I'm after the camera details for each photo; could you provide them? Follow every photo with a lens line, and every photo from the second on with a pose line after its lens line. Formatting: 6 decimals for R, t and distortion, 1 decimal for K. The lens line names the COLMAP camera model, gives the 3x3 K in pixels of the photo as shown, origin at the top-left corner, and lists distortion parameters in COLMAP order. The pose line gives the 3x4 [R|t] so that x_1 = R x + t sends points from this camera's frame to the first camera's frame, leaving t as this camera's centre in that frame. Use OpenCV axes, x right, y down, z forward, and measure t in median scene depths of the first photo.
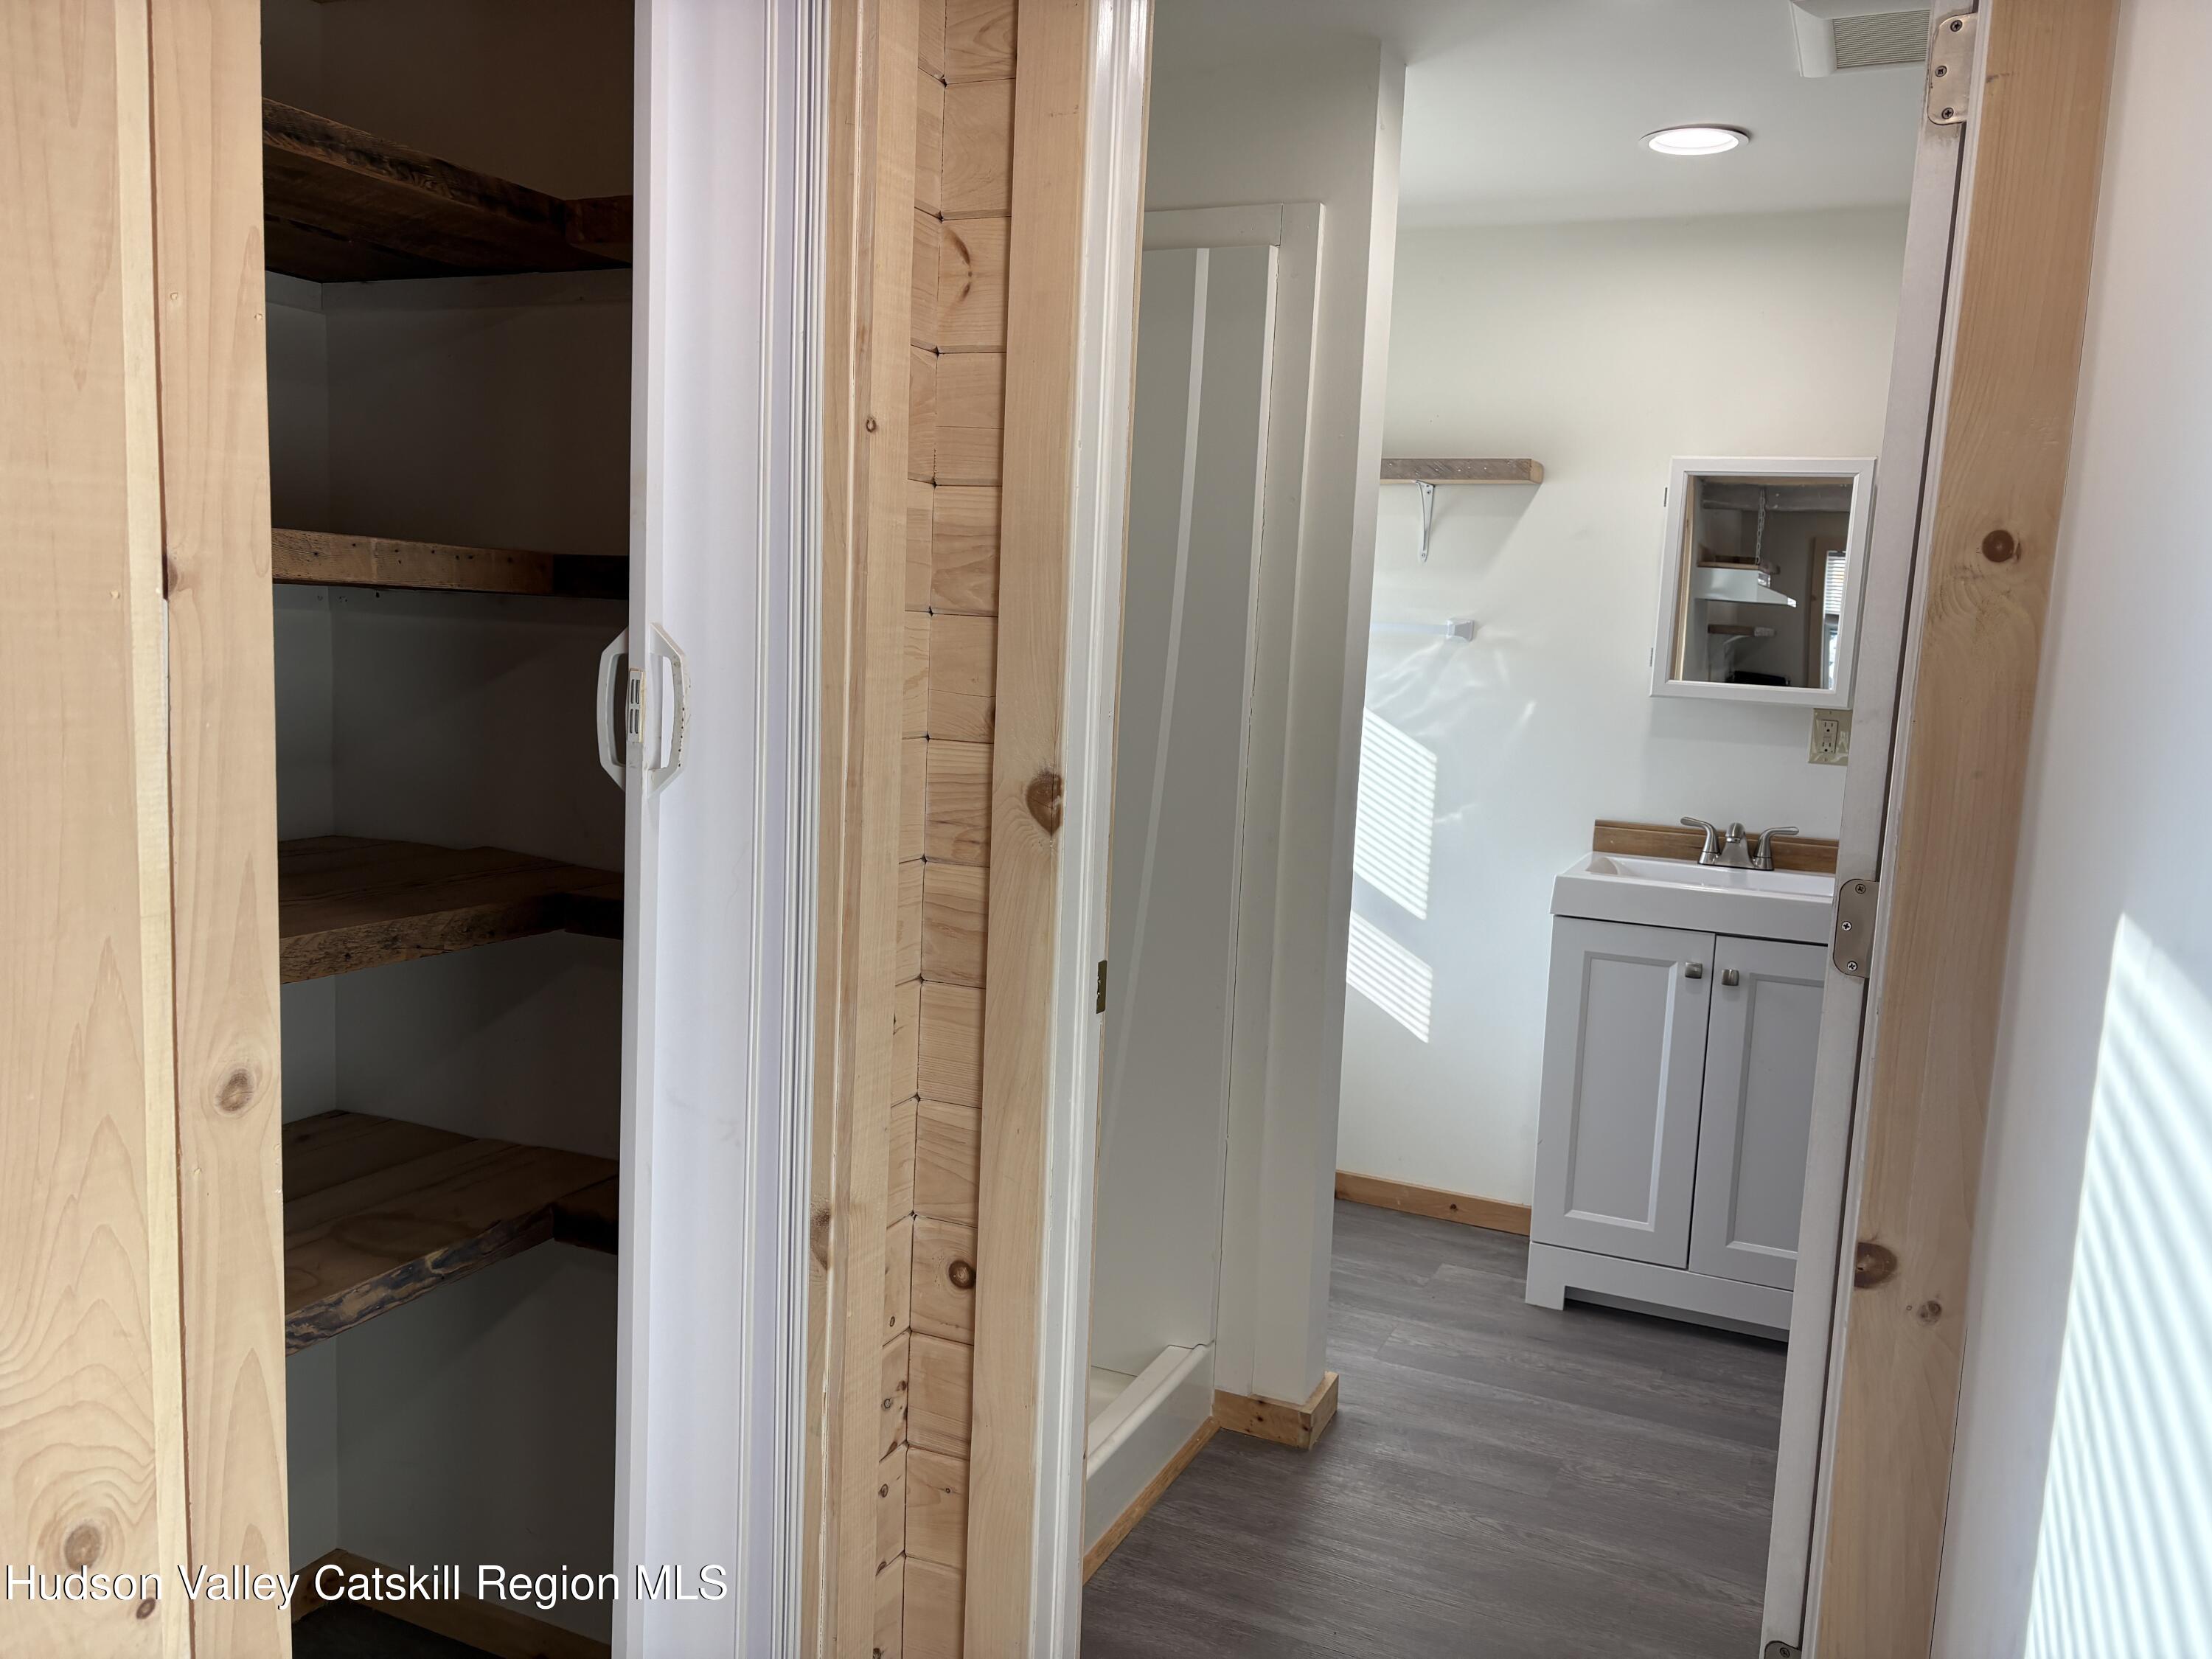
lens RADIAL K [[1654.0, 0, 1152.6], [0, 1654.0, 825.5], [0, 0, 1]] dist [0.069840, -0.000750]
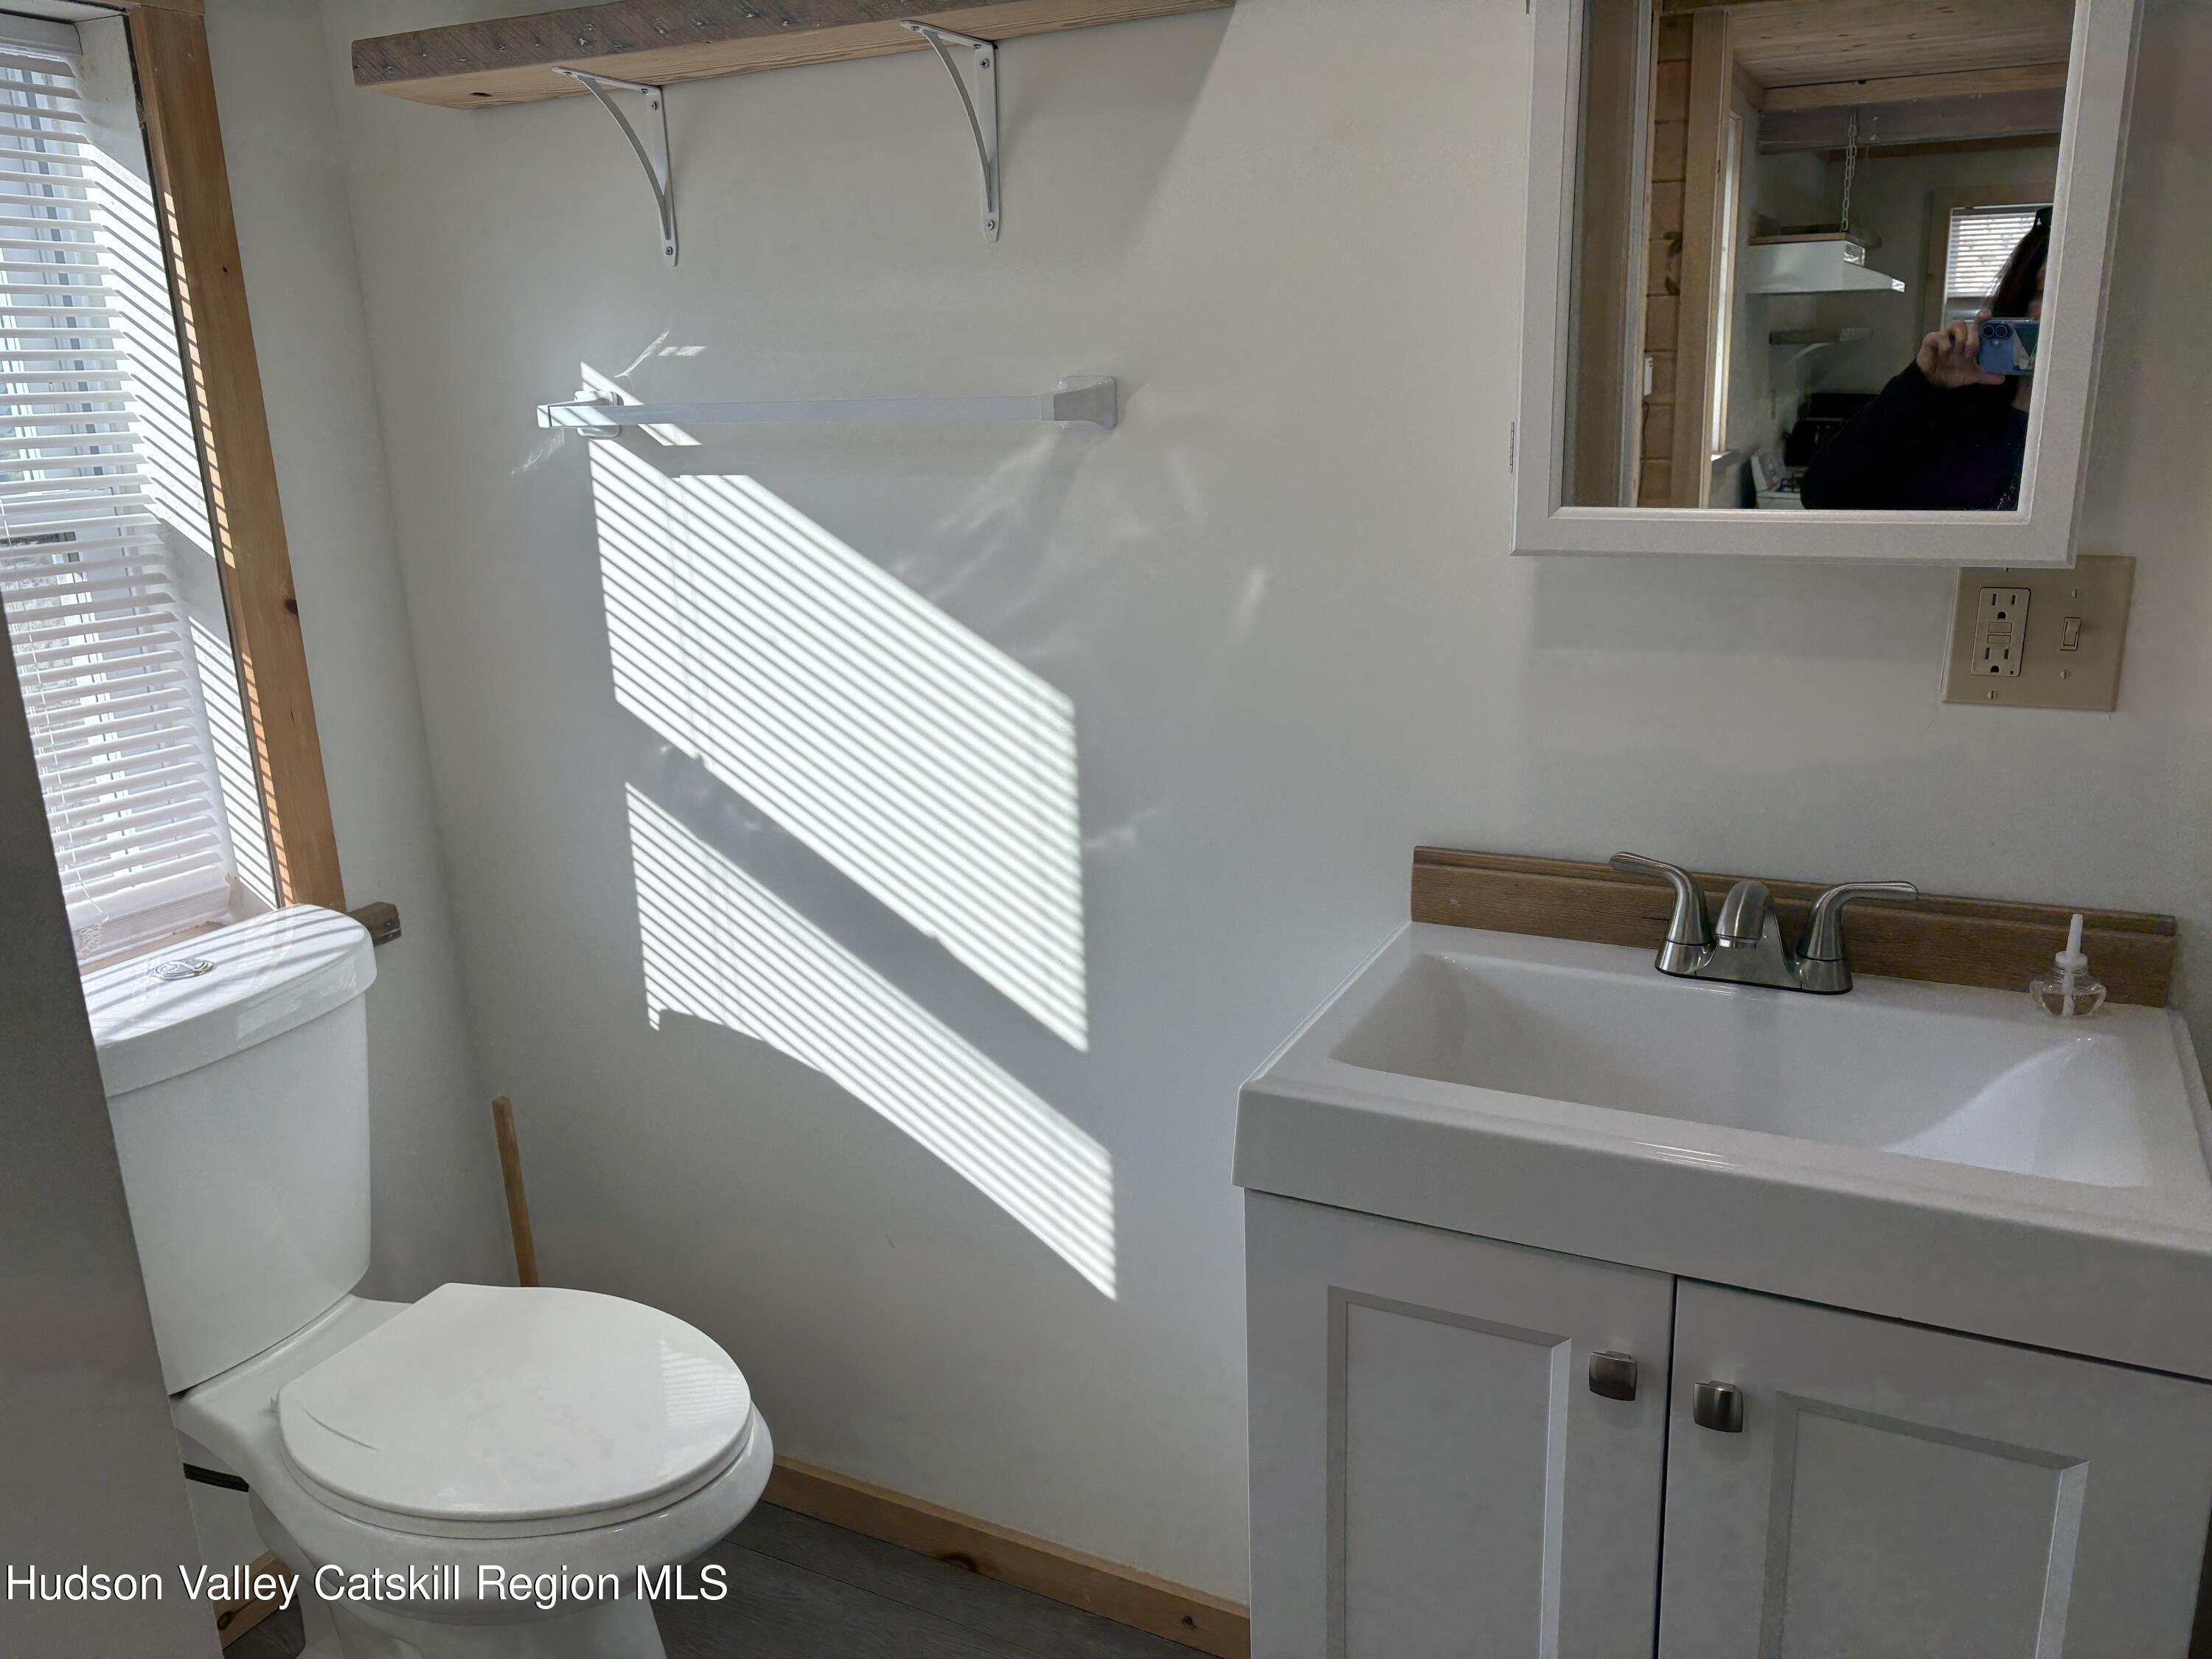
lens RADIAL K [[1652.6, 0, 1106.0], [0, 1652.6, 829.5], [0, 0, 1]] dist [0.001459, 0.065224]
pose [[0.994379, -0.062555, -0.085424, 0.232454], [0.074107, 0.987438, 0.139548, -0.073906], [0.075622, -0.145094, 0.986524, 0.606010]]
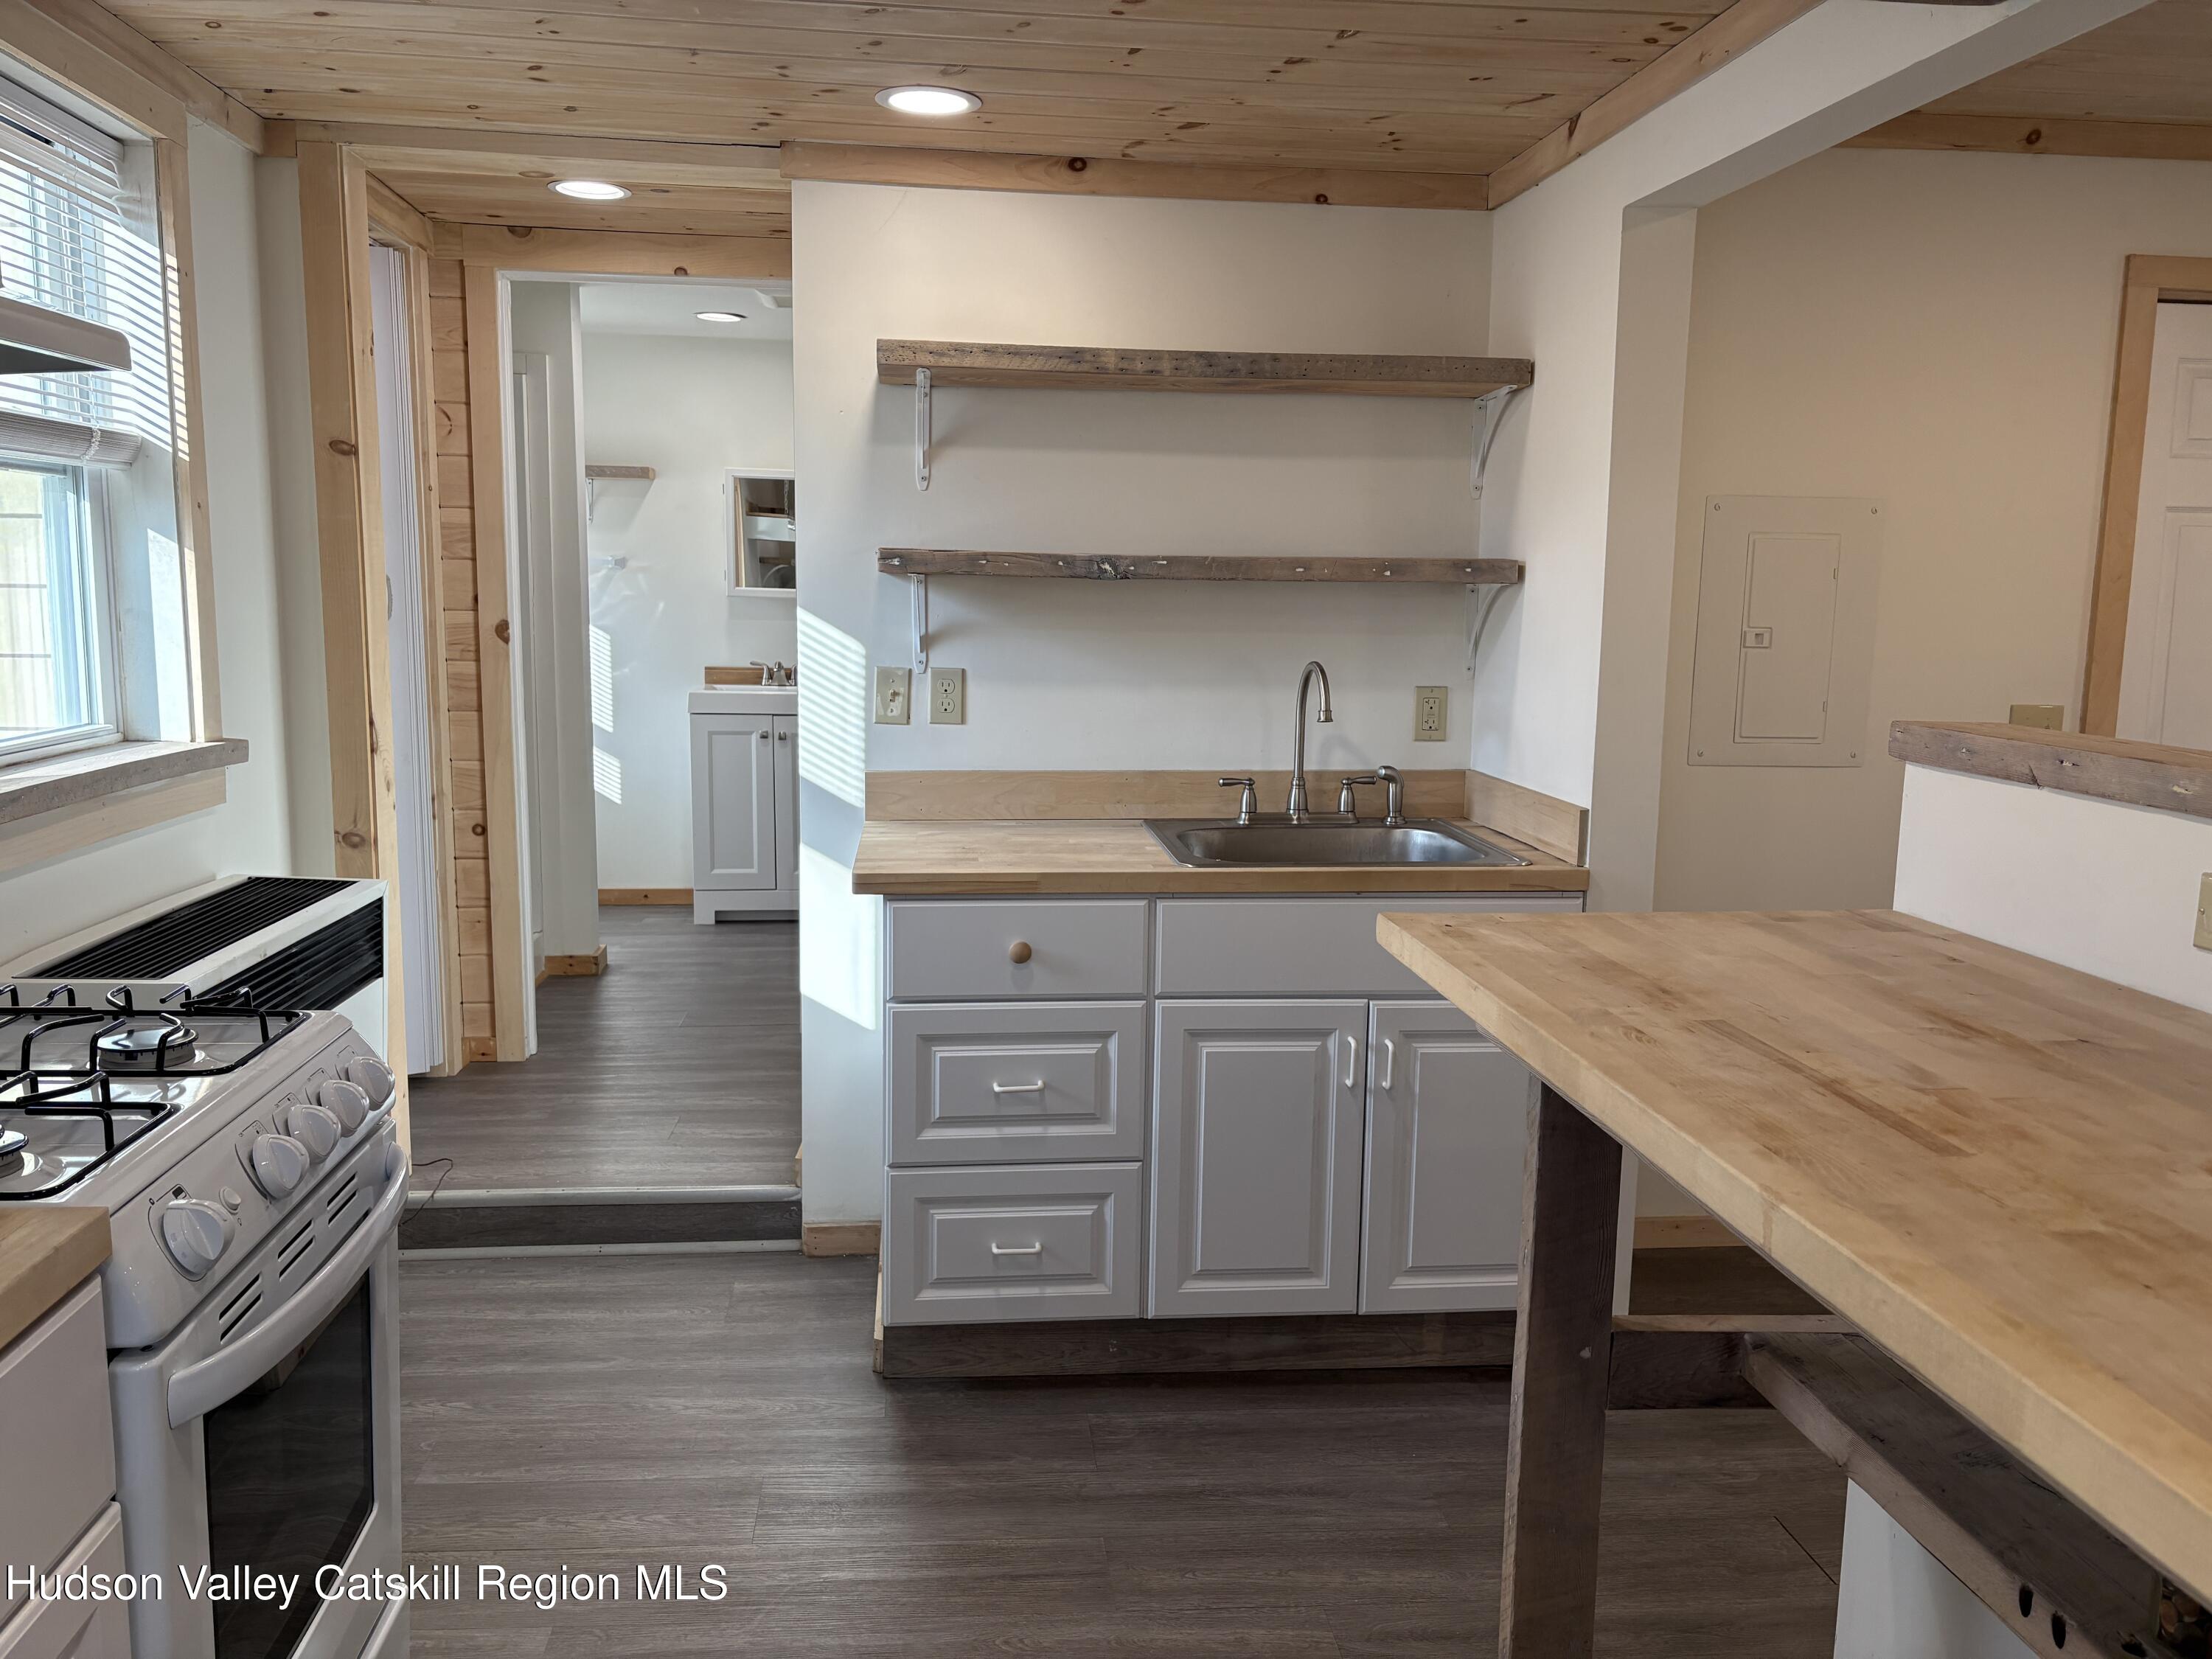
lens RADIAL K [[1652.6, 0, 1106.0], [0, 1652.6, 829.5], [0, 0, 1]] dist [0.001459, 0.065224]
pose [[0.868036, -0.107625, 0.484695, -0.250901], [0.087382, 0.994101, 0.064245, 0.097899], [-0.488750, -0.013413, 0.872321, -0.801093]]
